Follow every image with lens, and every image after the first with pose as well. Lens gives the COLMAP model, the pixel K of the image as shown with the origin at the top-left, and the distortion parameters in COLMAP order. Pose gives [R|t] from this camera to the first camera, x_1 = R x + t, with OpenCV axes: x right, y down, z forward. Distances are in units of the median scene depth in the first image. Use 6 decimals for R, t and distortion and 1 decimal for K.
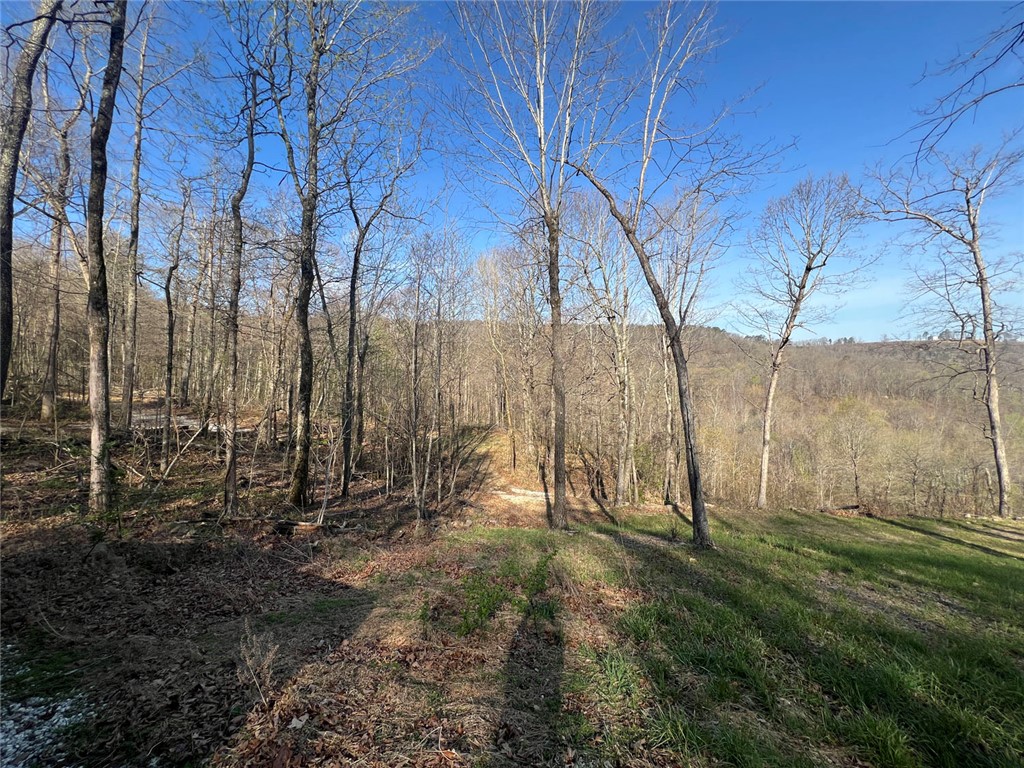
lens RADIAL K [[408.1, 0, 508.8], [0, 408.1, 380.5], [0, 0, 1]] dist [-0.000777, -0.000013]
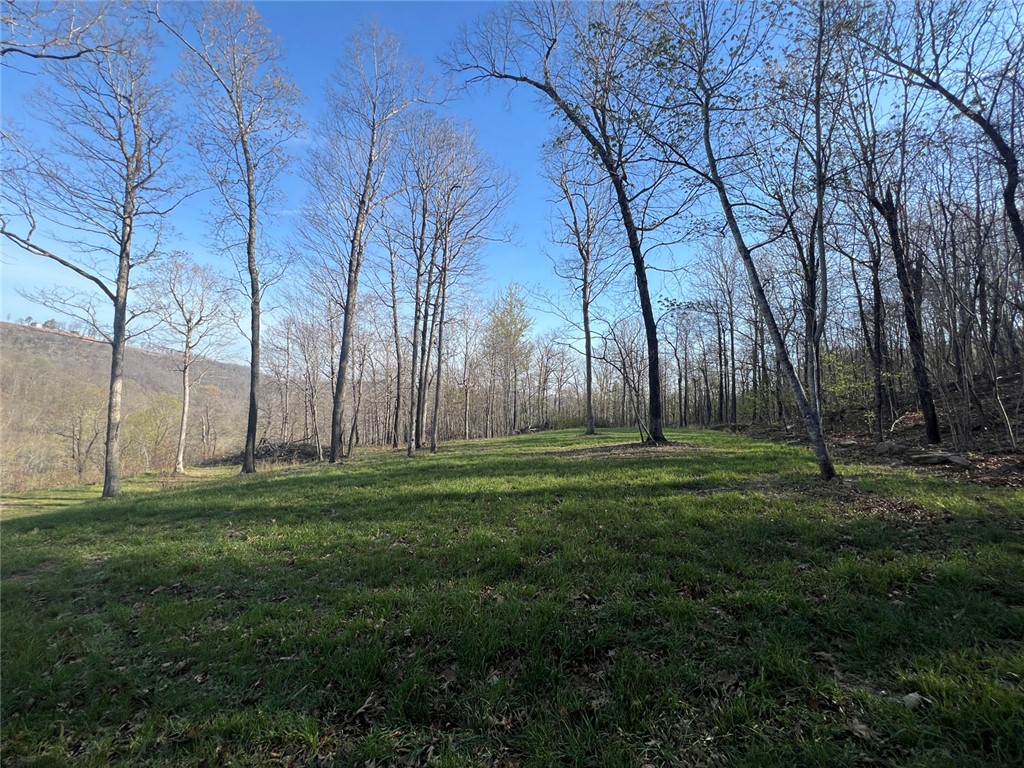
lens RADIAL K [[408.1, 0, 509.2], [0, 408.1, 380.4], [0, 0, 1]] dist [-0.000777, -0.000013]
pose [[-0.100613, 0.071634, 0.992344, -0.060702], [-0.093507, 0.992309, -0.081112, -0.080368], [-0.990522, -0.100952, -0.093141, -0.558057]]
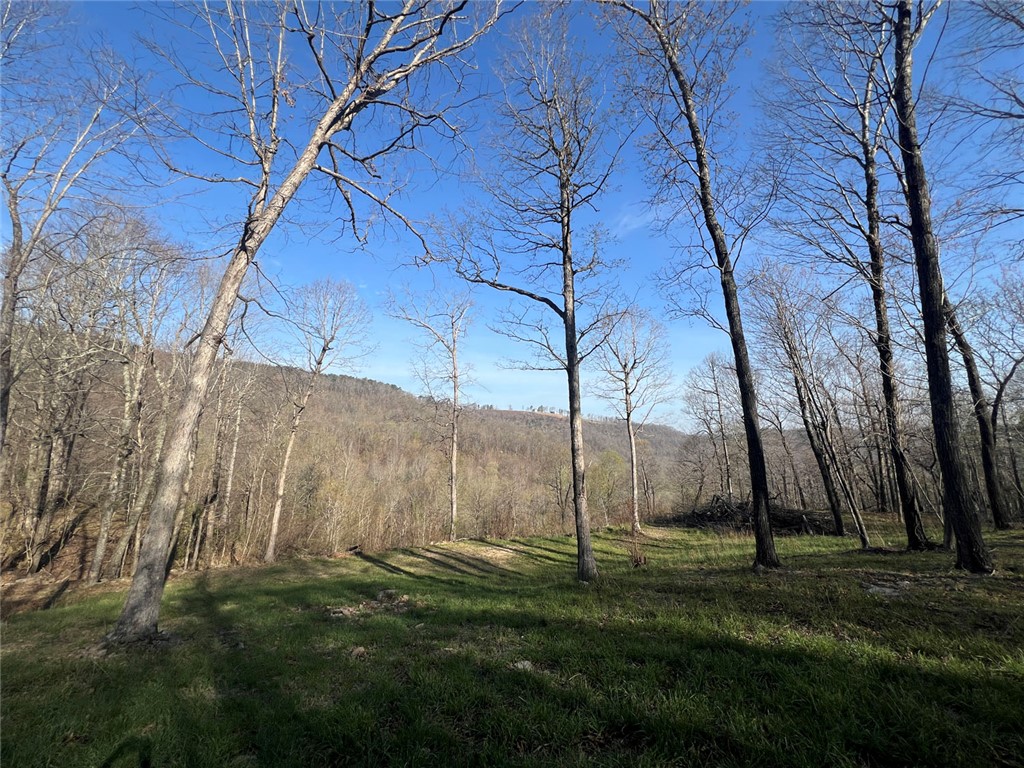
lens RADIAL K [[408.1, 0, 509.7], [0, 408.1, 378.7], [0, 0, 1]] dist [-0.000777, -0.000013]
pose [[0.737518, 0.132515, 0.662198, 0.333008], [-0.046441, 0.988190, -0.146027, -0.033183], [-0.673728, 0.076945, 0.734962, -0.250736]]
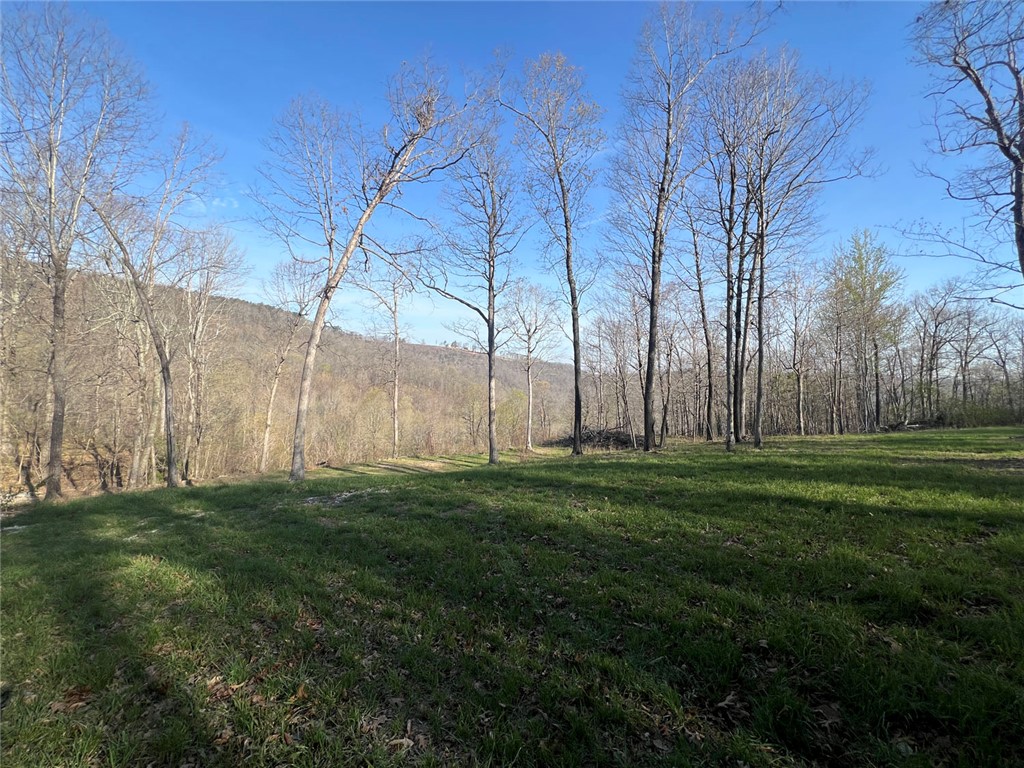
lens RADIAL K [[408.1, 0, 509.0], [0, 408.1, 380.2], [0, 0, 1]] dist [-0.000777, -0.000013]
pose [[0.578249, 0.038478, 0.814953, -0.064809], [-0.070153, 0.997533, 0.002679, -0.079023], [-0.812839, -0.058721, 0.579521, -0.548954]]
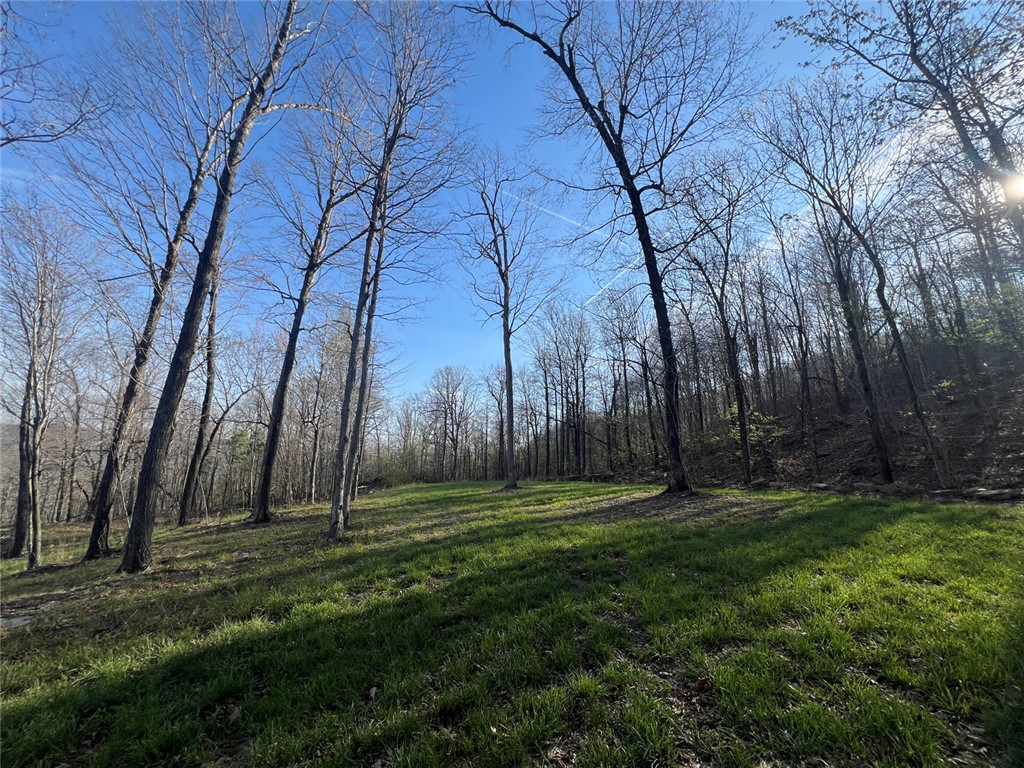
lens RADIAL K [[408.1, 0, 508.6], [0, 408.1, 379.3], [0, 0, 1]] dist [-0.000777, -0.000013]
pose [[-0.611887, 0.165813, 0.773370, 0.354341], [-0.067847, 0.963171, -0.260188, -0.035742], [-0.788030, -0.211676, -0.578102, -0.272327]]
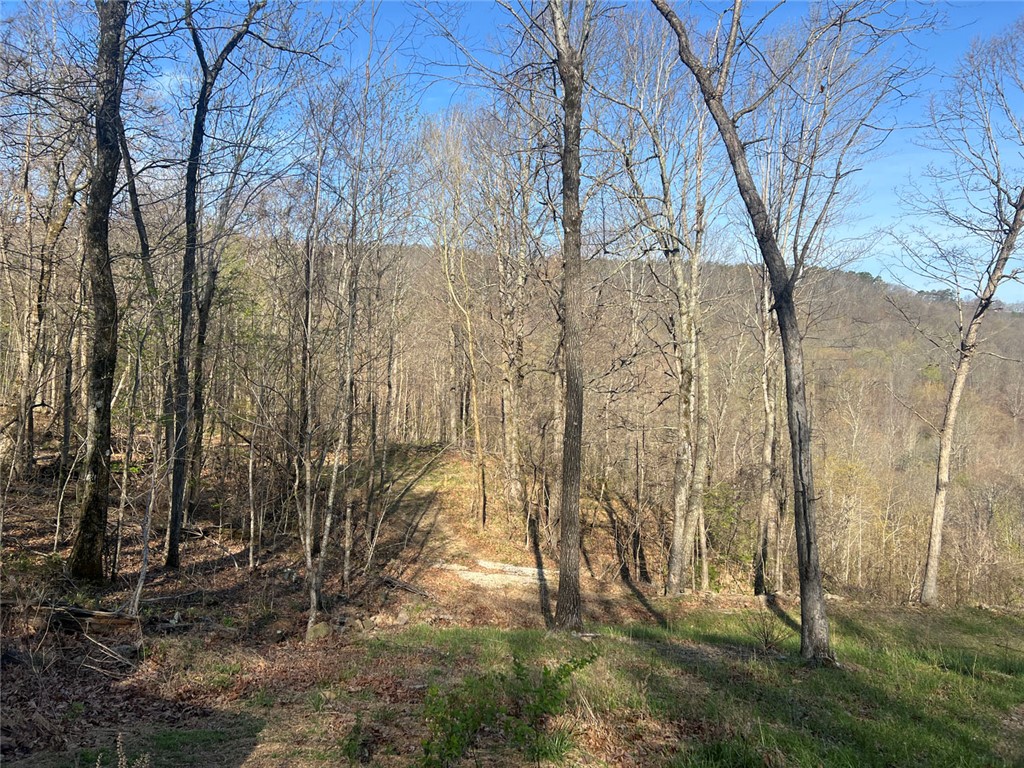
lens RADIAL K [[765.3, 0, 504.7], [0, 765.3, 394.3], [0, 0, 1]] dist [0.045621, -0.029935]
pose [[0.998826, 0.027130, 0.040121, -0.006873], [-0.028820, 0.998695, 0.042167, -0.000924], [-0.038925, -0.043274, 0.998305, -0.022322]]
